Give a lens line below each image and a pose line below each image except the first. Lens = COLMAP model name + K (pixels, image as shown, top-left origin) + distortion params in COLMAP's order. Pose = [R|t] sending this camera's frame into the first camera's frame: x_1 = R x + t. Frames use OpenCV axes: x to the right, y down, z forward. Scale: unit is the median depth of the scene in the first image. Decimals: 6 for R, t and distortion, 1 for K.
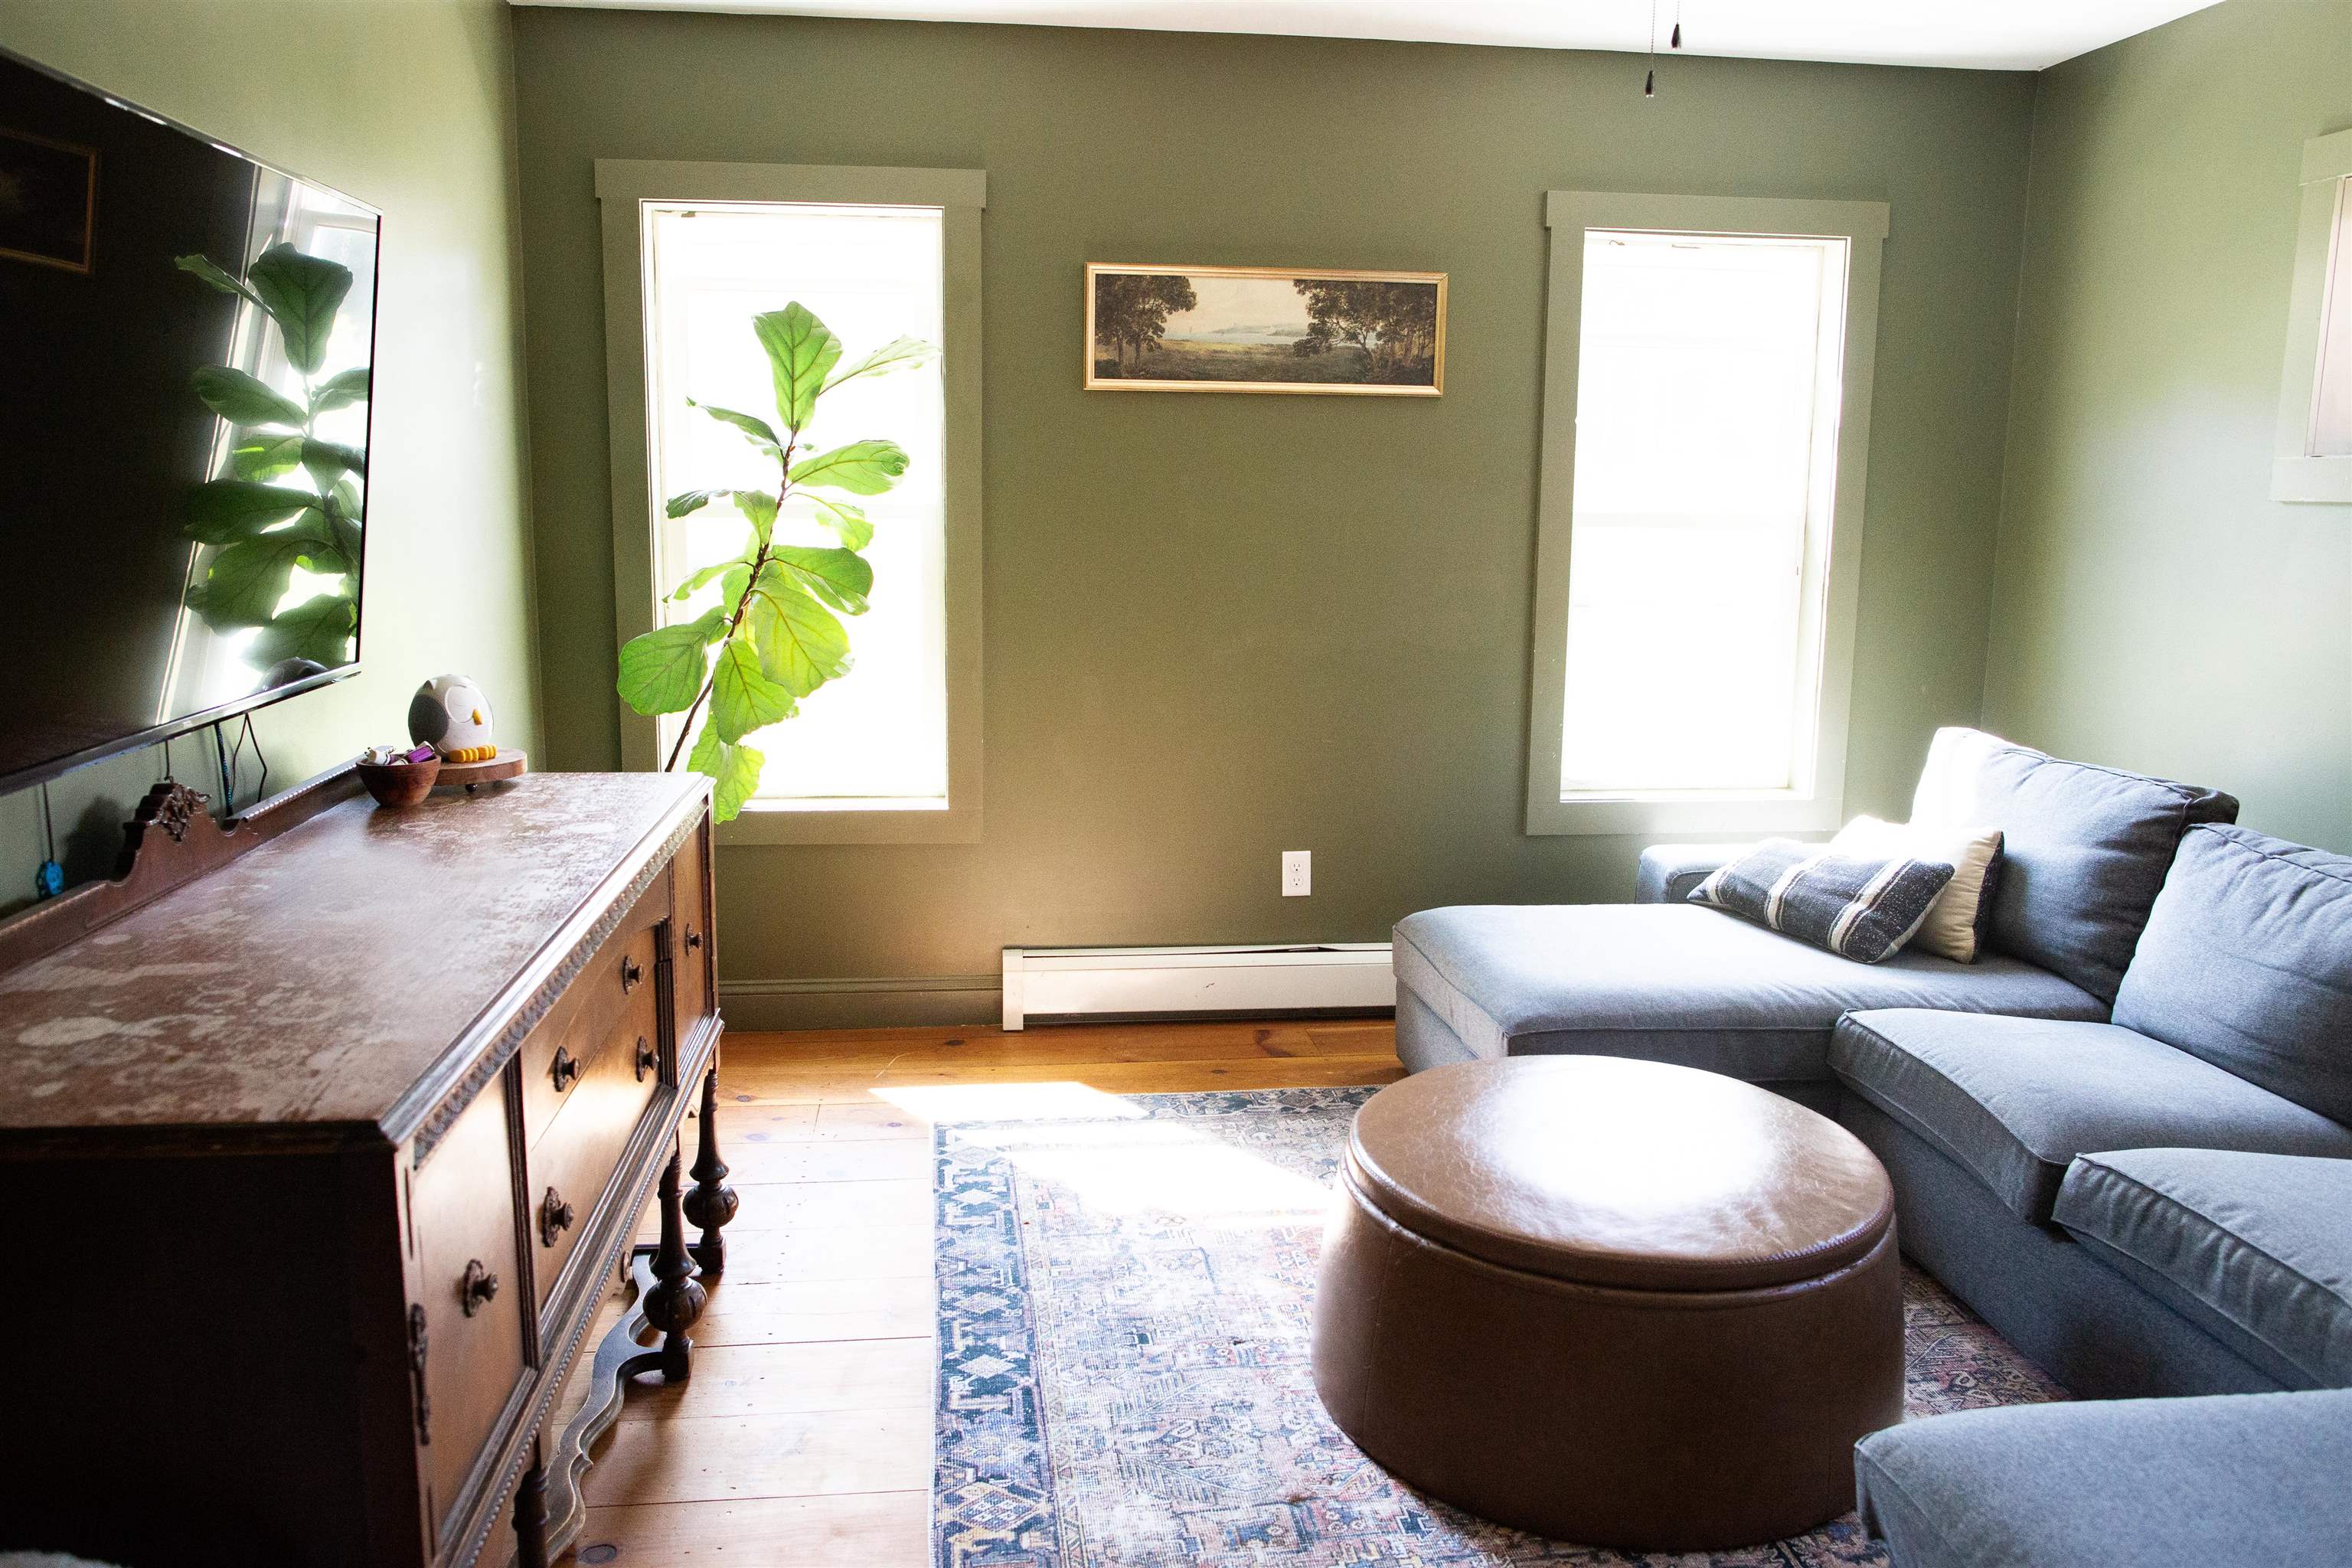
lens RADIAL K [[1728.7, 0, 1183.5], [0, 1728.7, 758.5], [0, 0, 1]] dist [-0.070826, 0.073862]
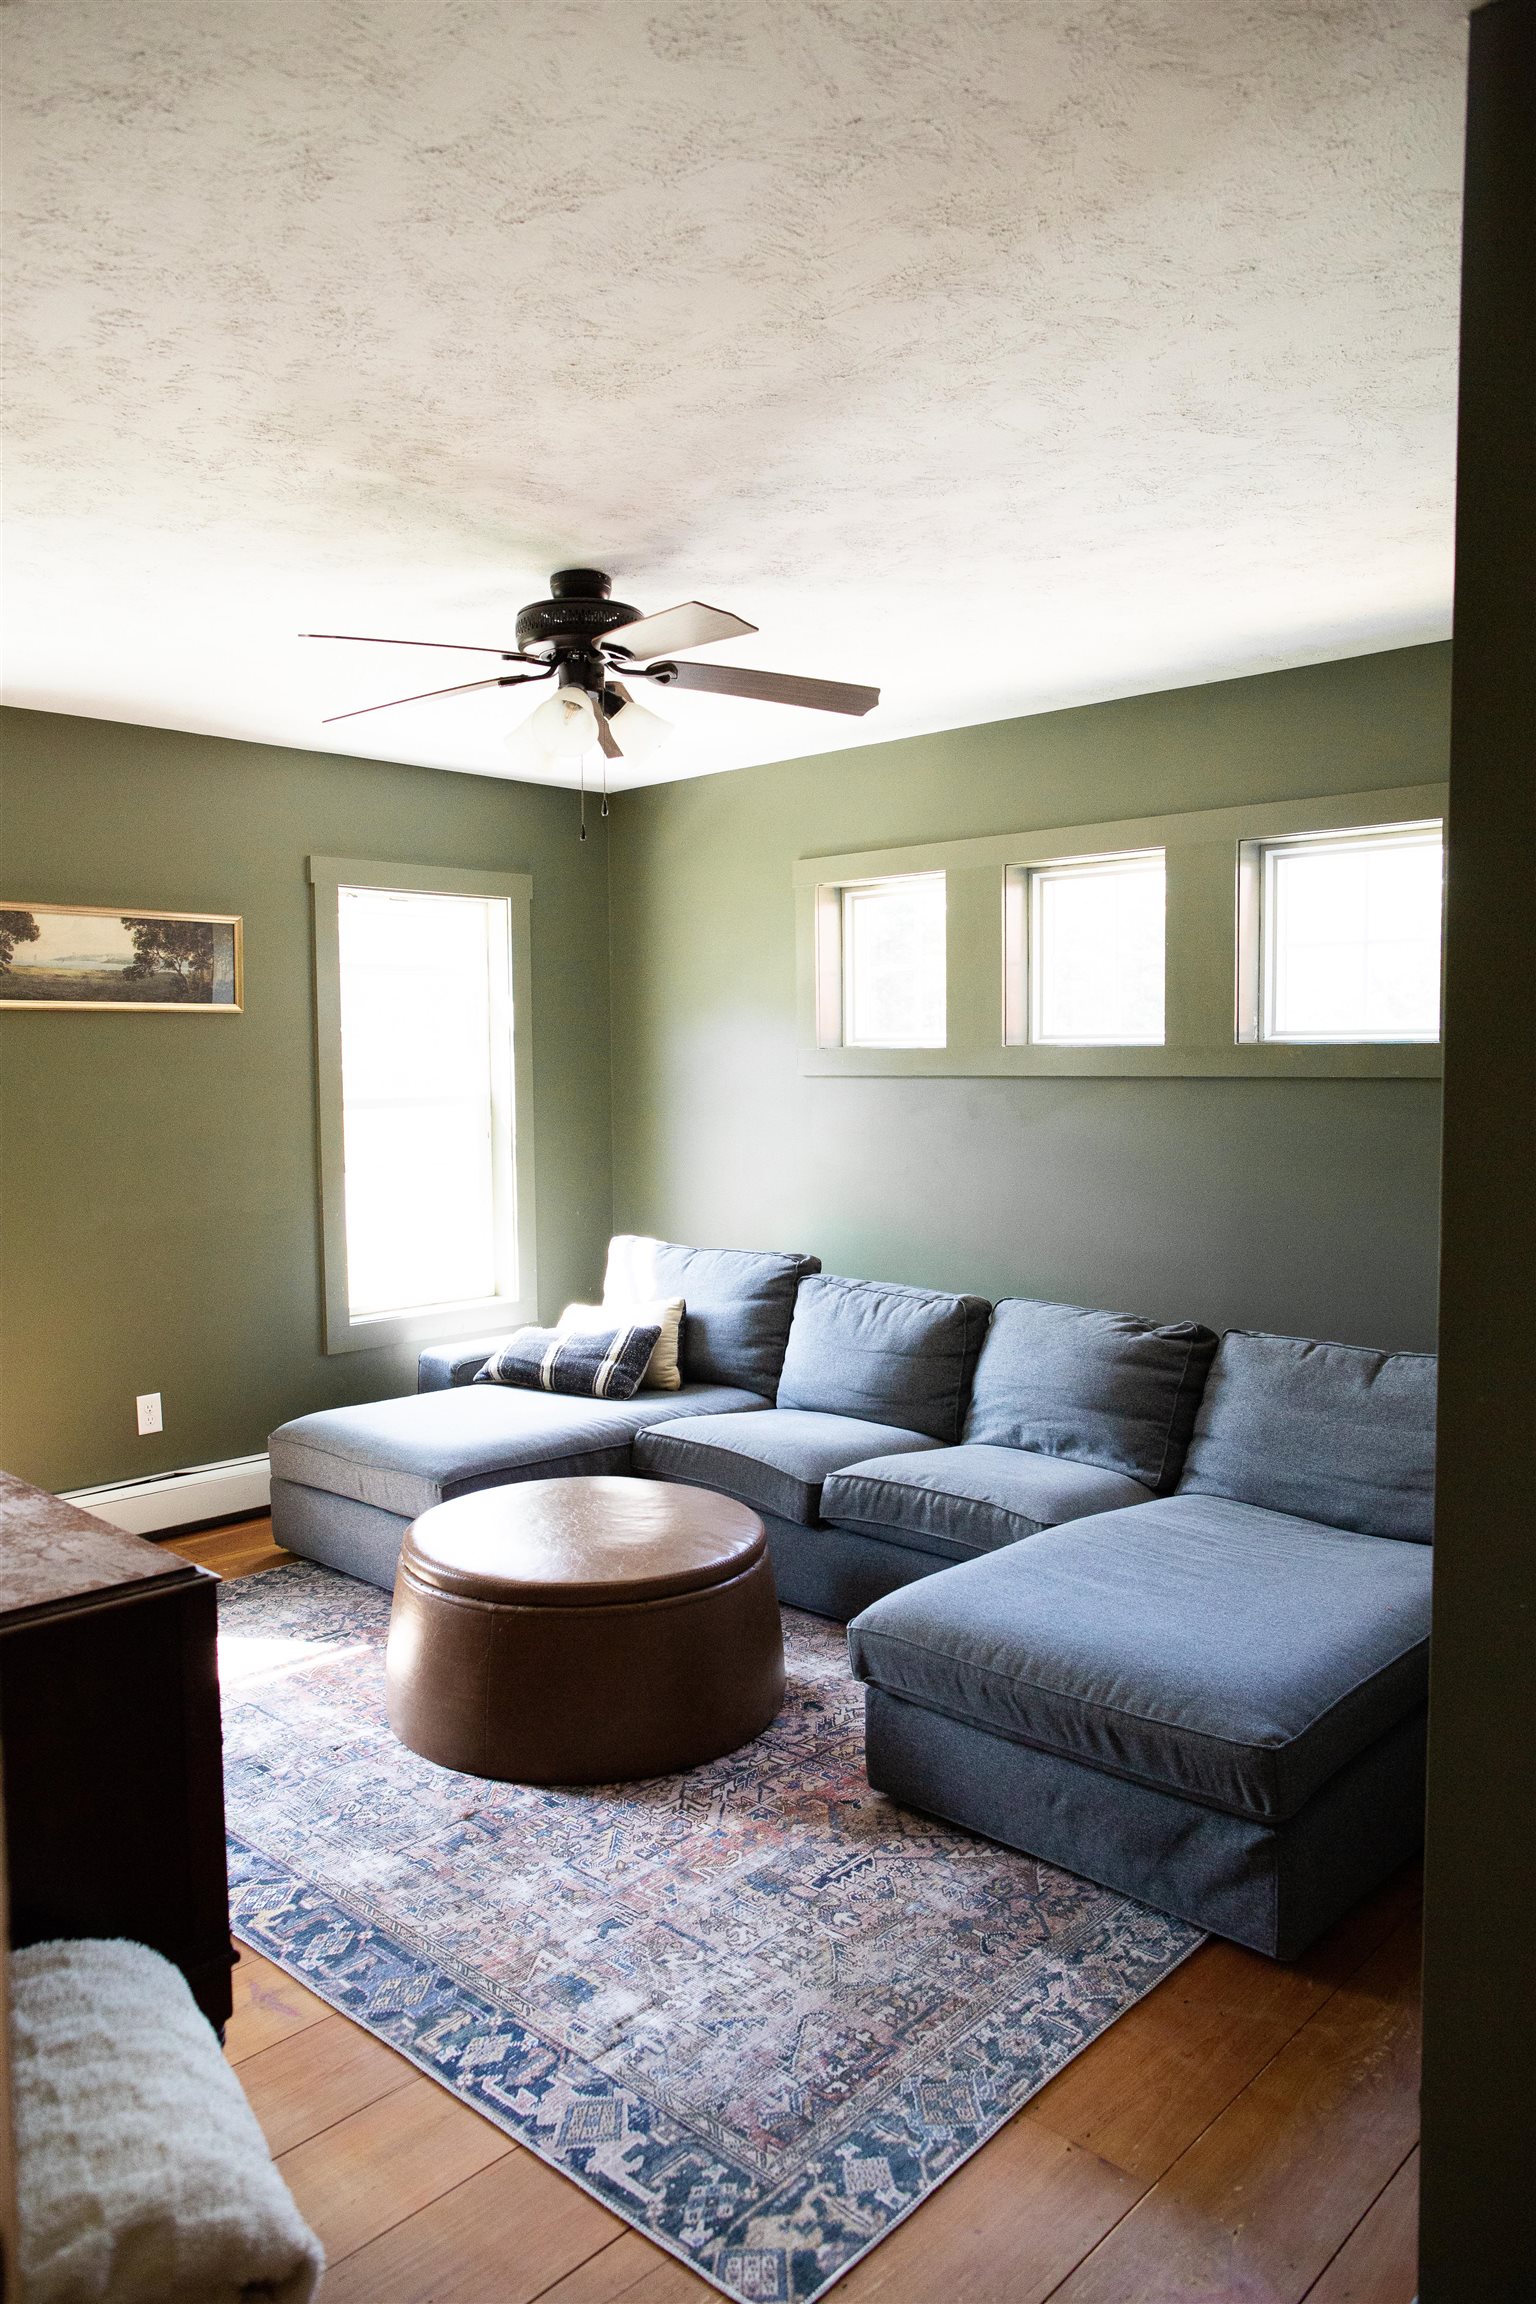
lens RADIAL K [[1564.7, 0, 768.0], [0, 1564.7, 1152.0], [0, 0, 1]] dist [-0.026741, -0.000995]
pose [[0.768099, -0.057532, 0.637742, -0.360677], [0.121202, 0.991014, -0.056576, 0.001348], [-0.628756, 0.120752, 0.768170, -0.127324]]
